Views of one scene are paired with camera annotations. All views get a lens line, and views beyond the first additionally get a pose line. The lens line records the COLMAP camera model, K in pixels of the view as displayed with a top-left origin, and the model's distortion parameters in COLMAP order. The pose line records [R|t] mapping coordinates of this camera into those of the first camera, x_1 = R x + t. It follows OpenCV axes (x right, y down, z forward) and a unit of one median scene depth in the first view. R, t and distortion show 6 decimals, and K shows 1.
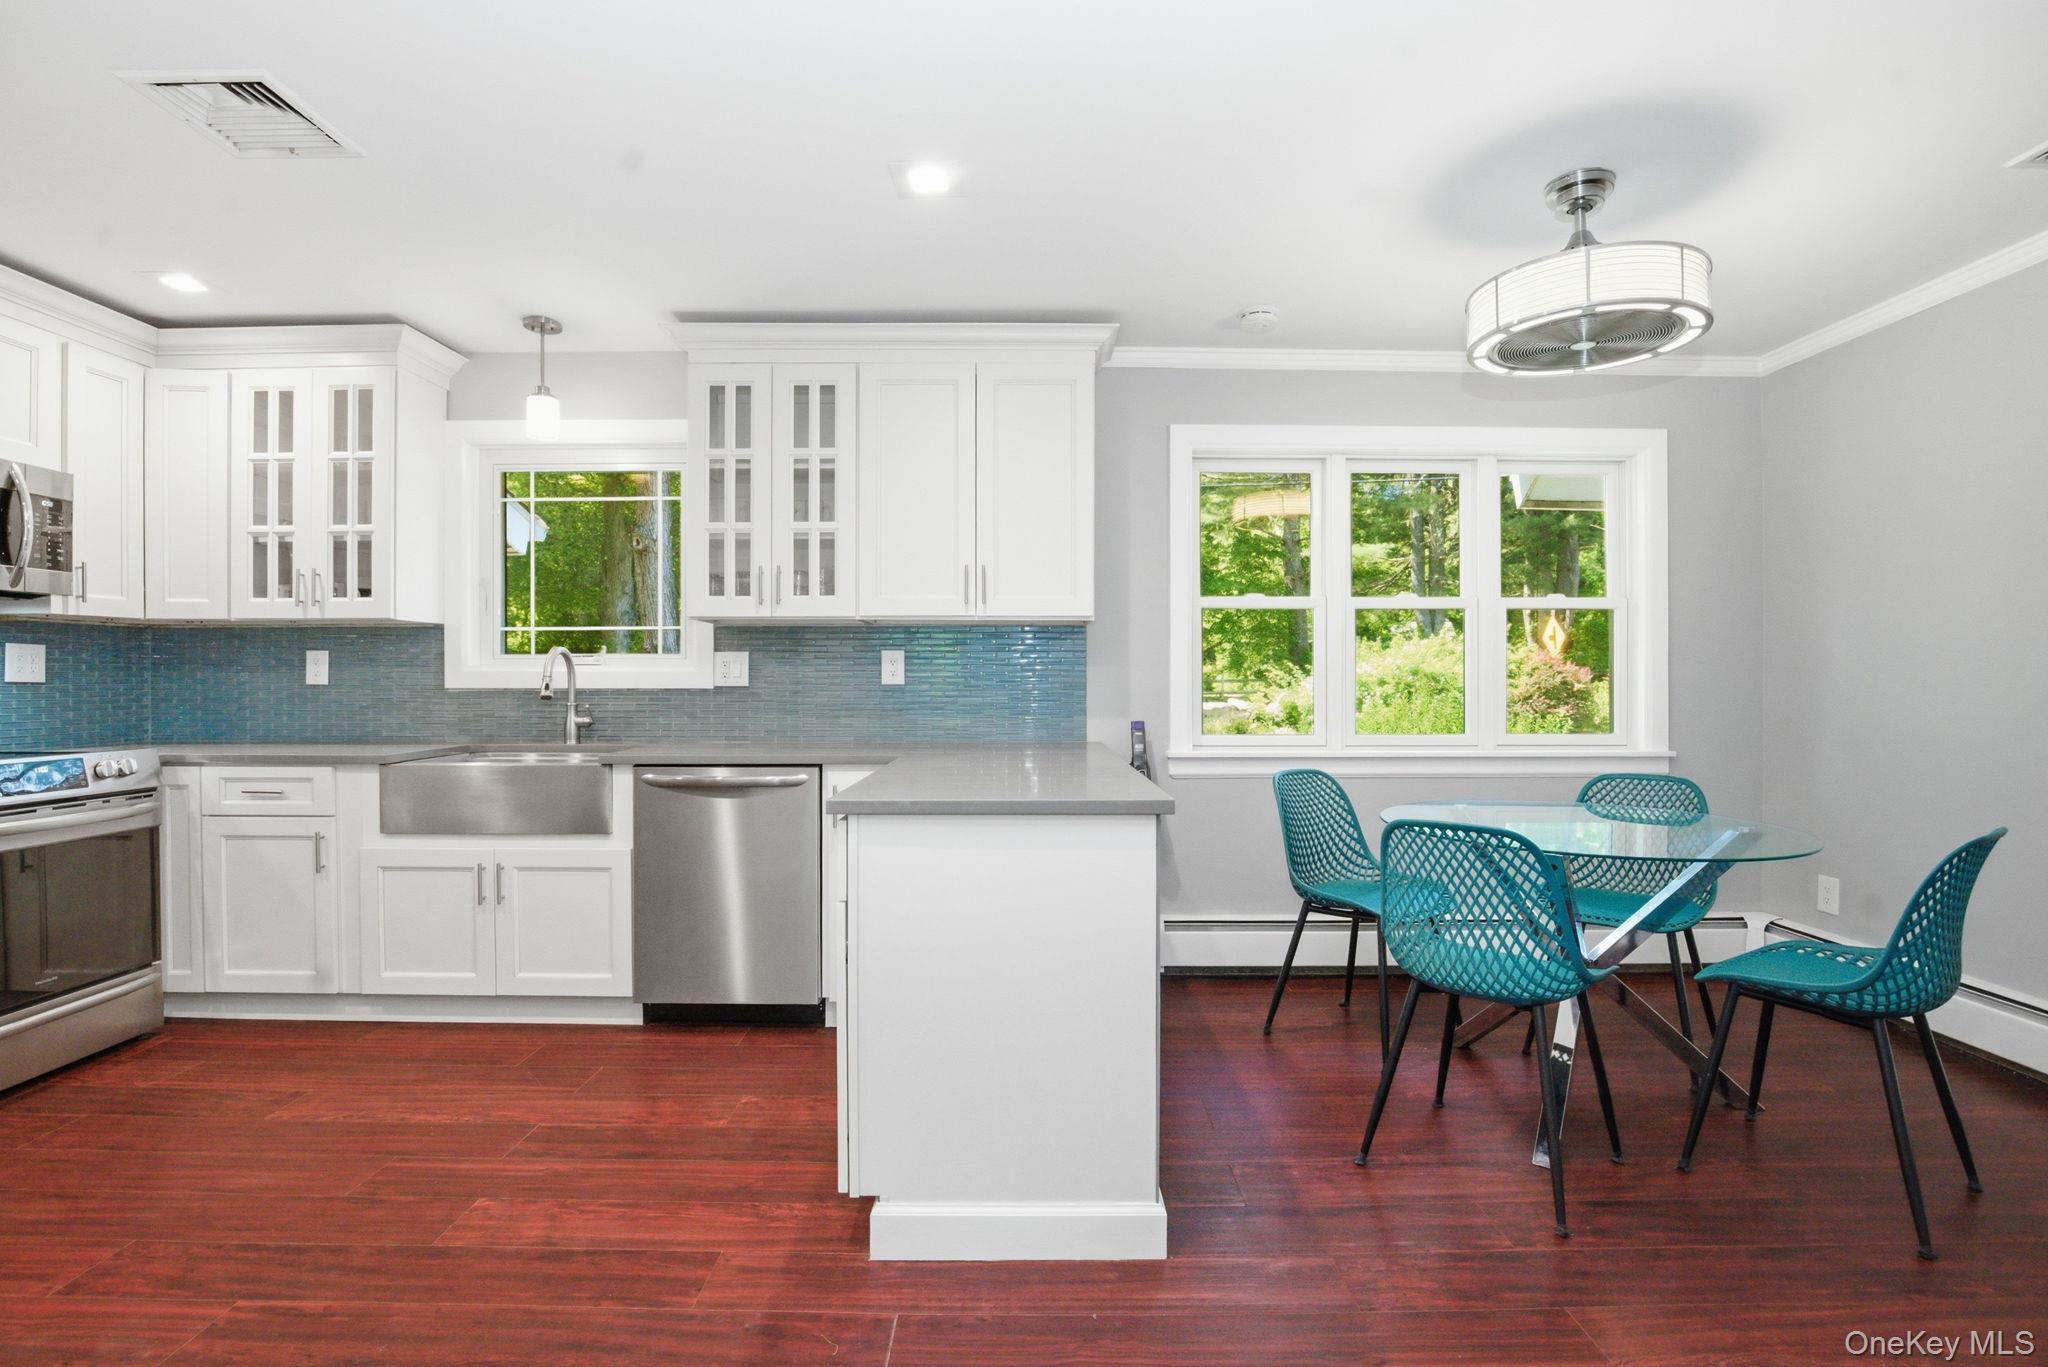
lens RADIAL K [[948.4, 0, 1041.5], [0, 948.4, 681.9], [0, 0, 1]] dist [-0.036494, 0.003786]
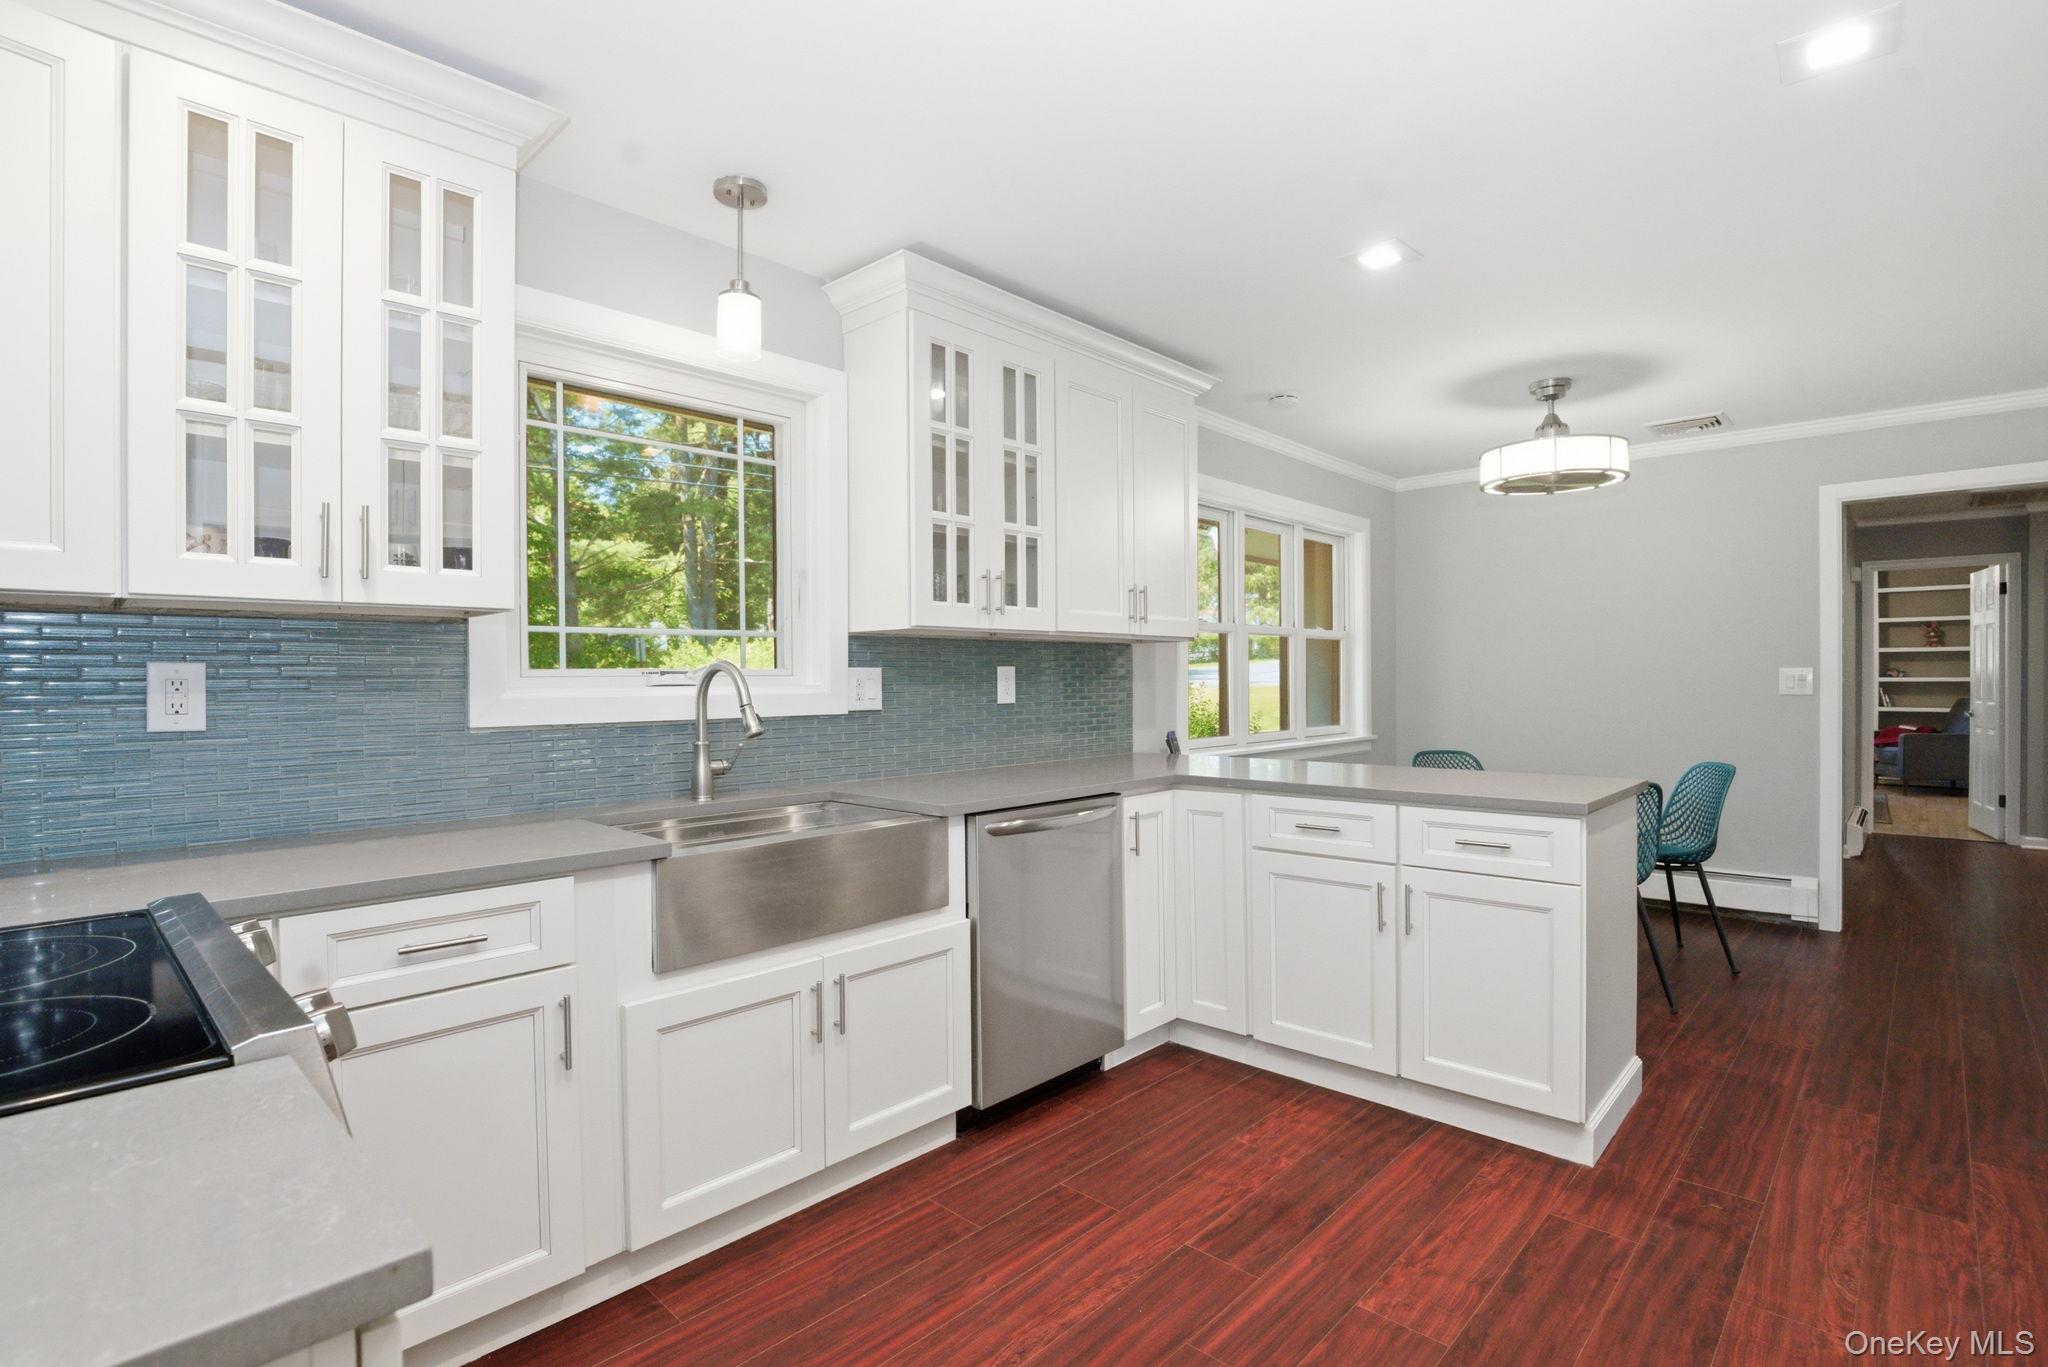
lens RADIAL K [[948.4, 0, 1039.6], [0, 948.4, 691.5], [0, 0, 1]] dist [-0.036494, 0.003786]
pose [[0.700393, -0.014010, 0.713620, -0.873678], [0.005491, 0.999884, 0.014241, -0.024293], [-0.713737, -0.006056, 0.700388, 0.363028]]
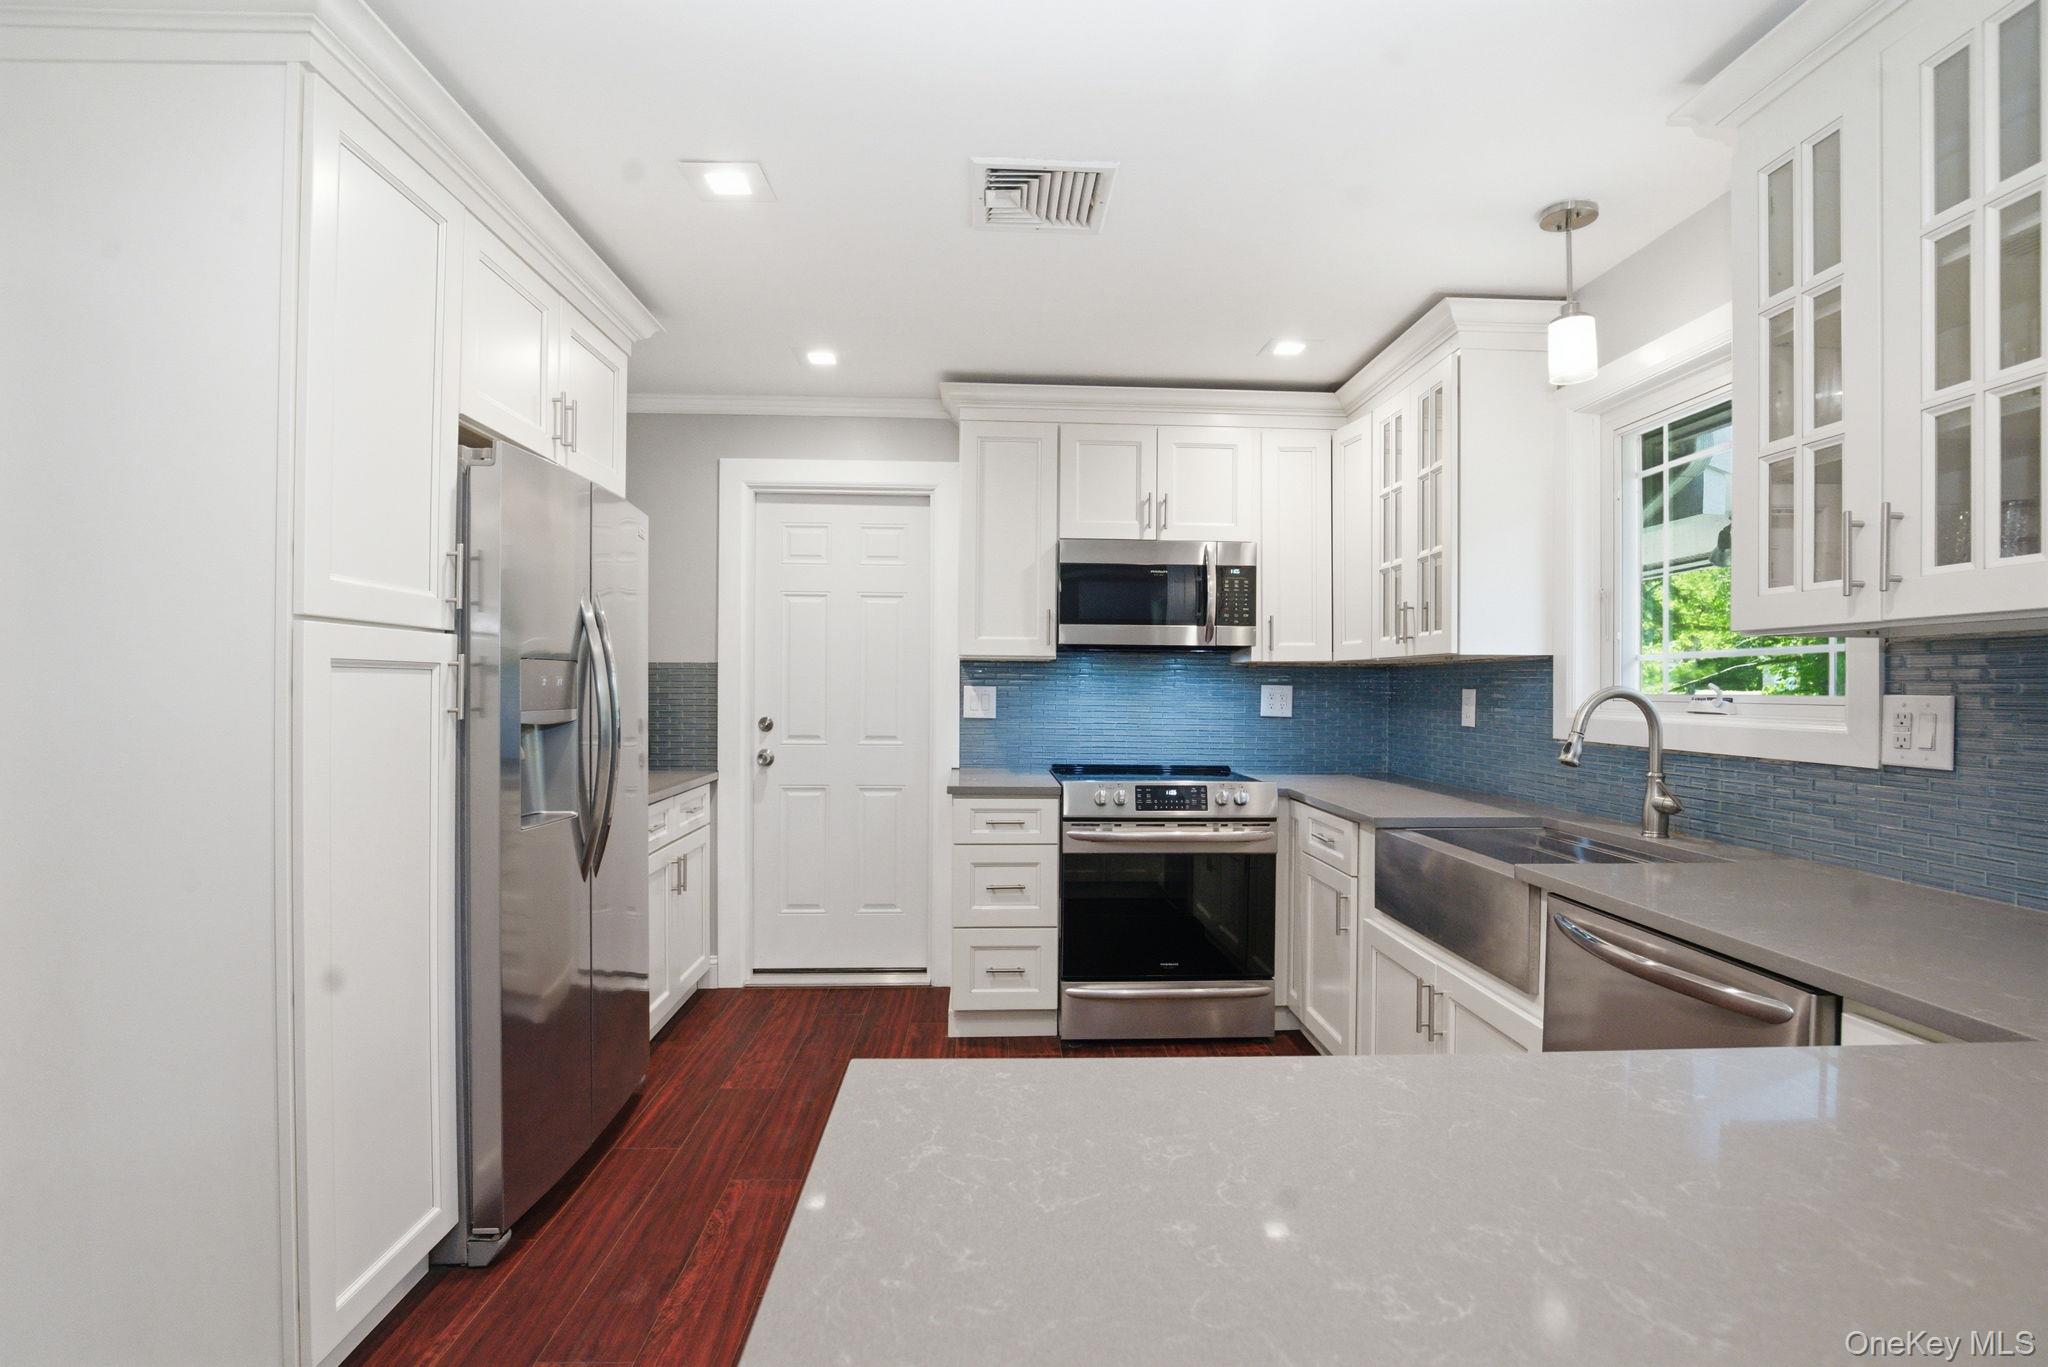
lens RADIAL K [[948.4, 0, 1030.9], [0, 948.4, 686.8], [0, 0, 1]] dist [-0.036494, 0.003786]
pose [[0.029847, 0.001609, -0.999553, 0.132532], [-0.012133, 0.999926, 0.001248, -0.034411], [0.999481, 0.012090, 0.029864, 0.592434]]
